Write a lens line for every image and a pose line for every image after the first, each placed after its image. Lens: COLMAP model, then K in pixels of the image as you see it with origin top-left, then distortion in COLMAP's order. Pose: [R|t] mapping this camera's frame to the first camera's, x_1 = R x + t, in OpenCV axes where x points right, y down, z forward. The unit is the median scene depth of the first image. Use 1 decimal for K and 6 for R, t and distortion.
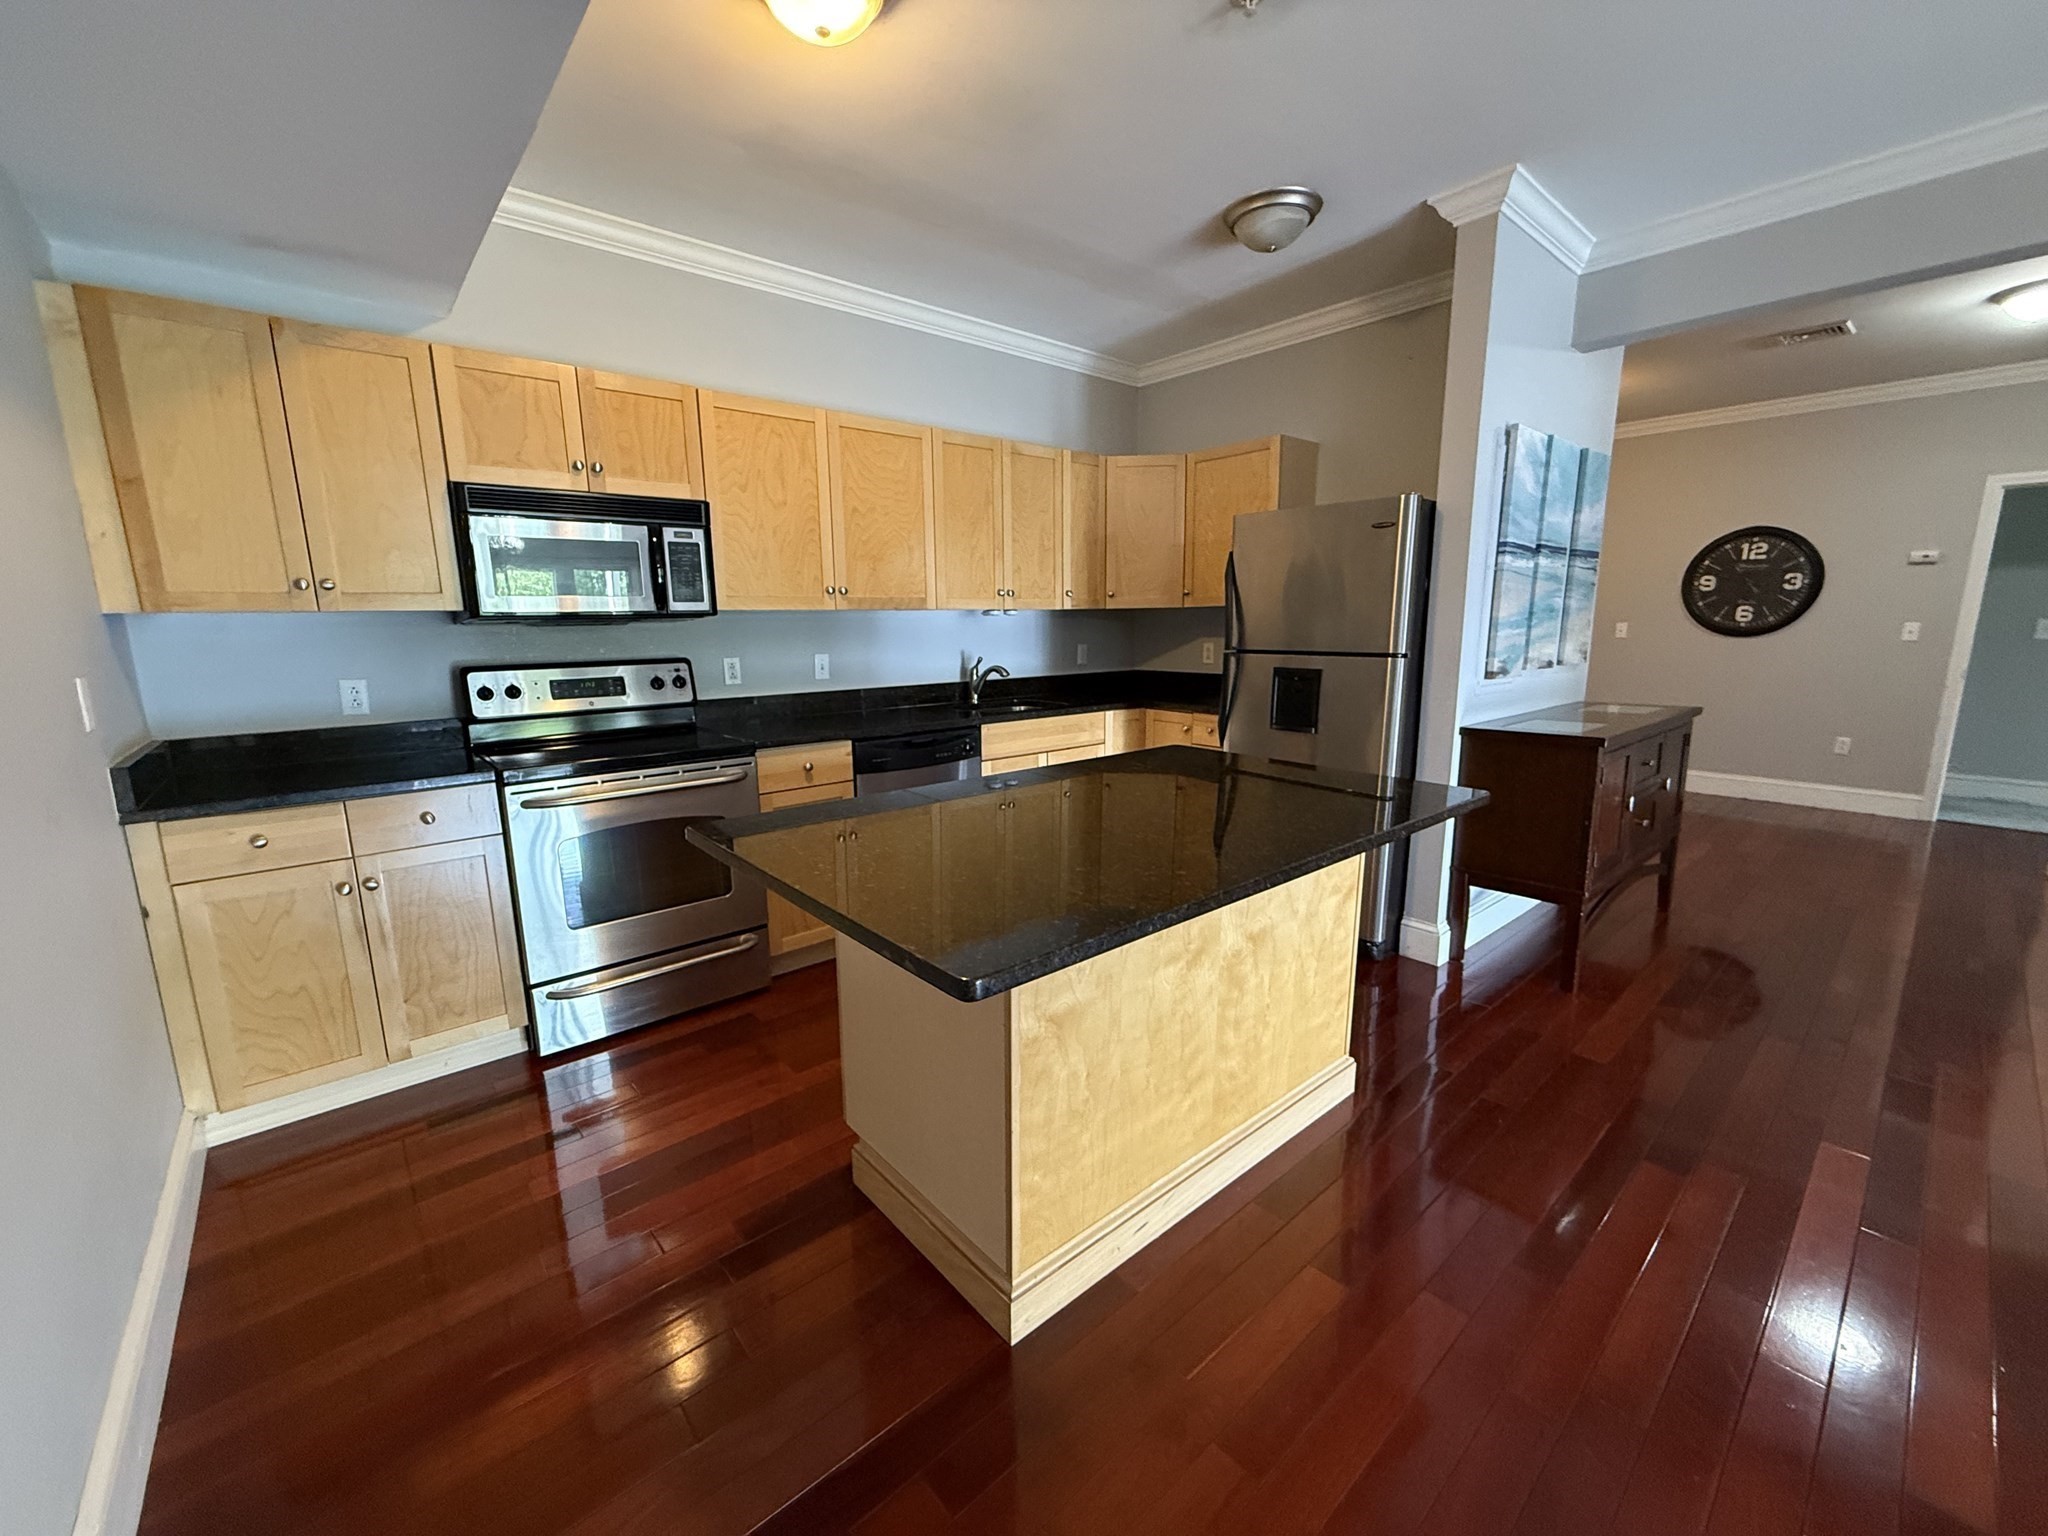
lens RADIAL K [[818.4, 0, 1021.4], [0, 818.4, 777.3], [0, 0, 1]] dist [0.001077, -0.000185]
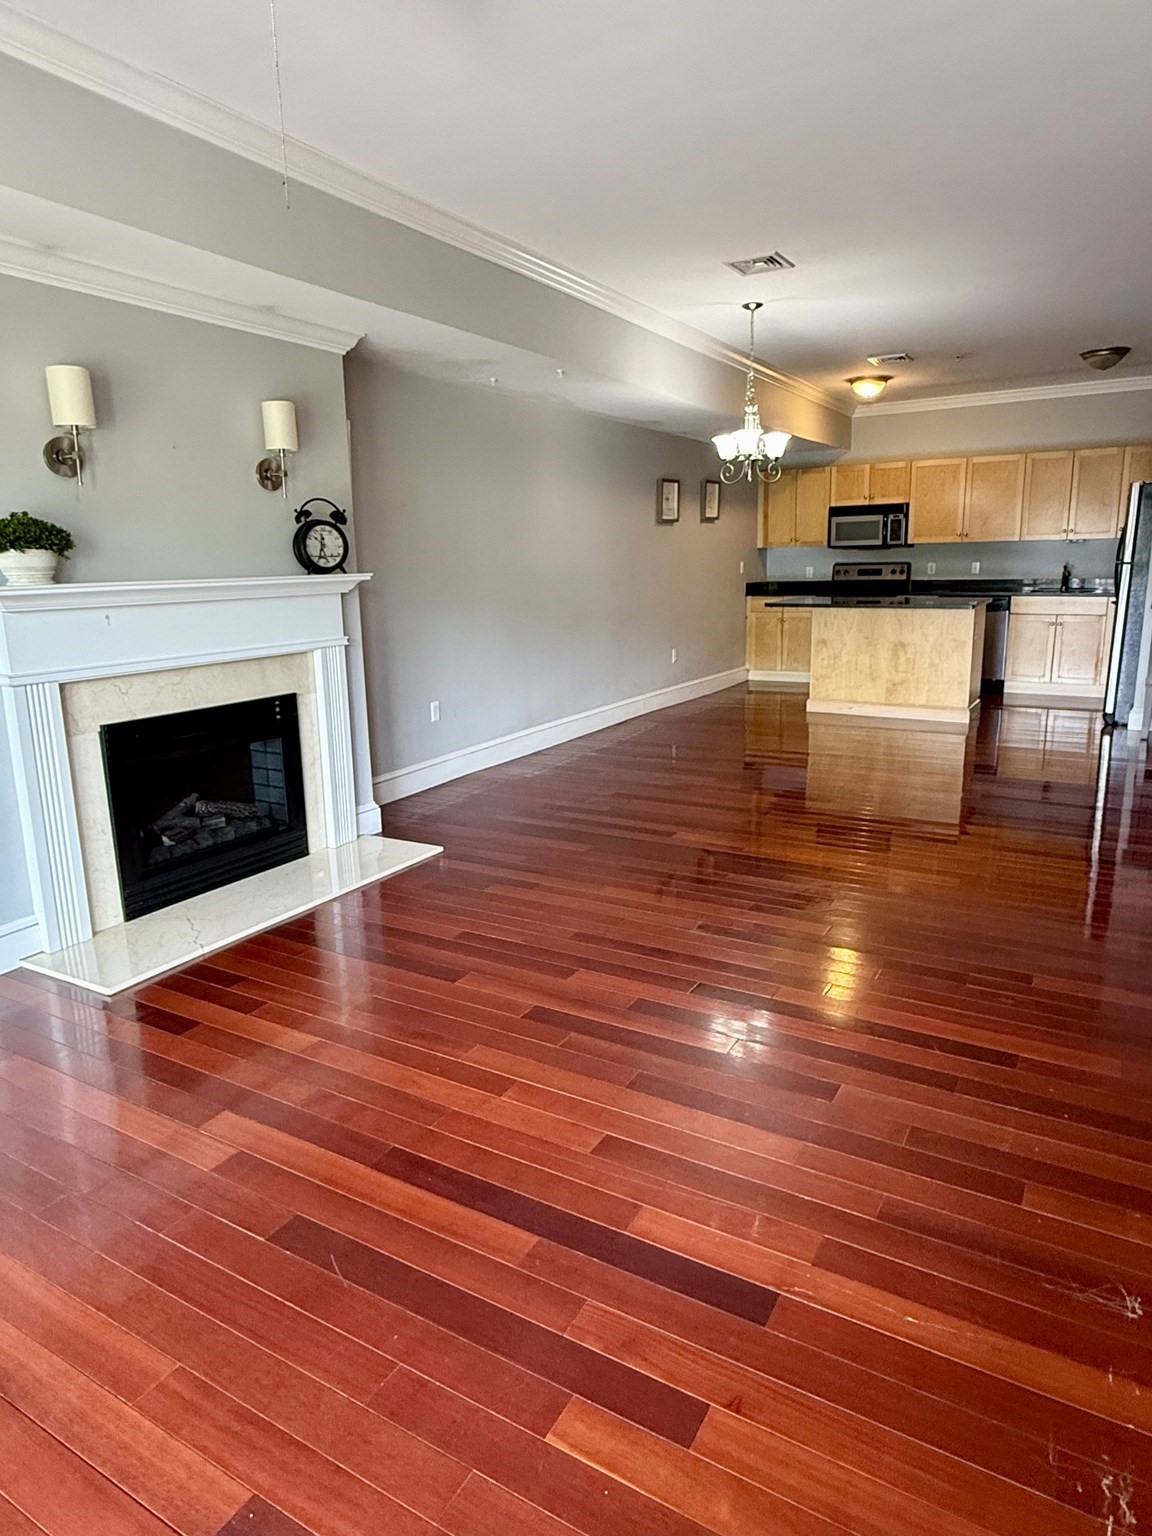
lens RADIAL K [[943.6, 0, 572.9], [0, 943.6, 763.4], [0, 0, 1]] dist [-0.002053, -0.000525]
pose [[0.323205, 0.205605, -0.923723, 1.044742], [-0.159791, 0.973954, 0.160875, 0.078795], [0.932741, 0.095607, 0.347641, -0.465252]]
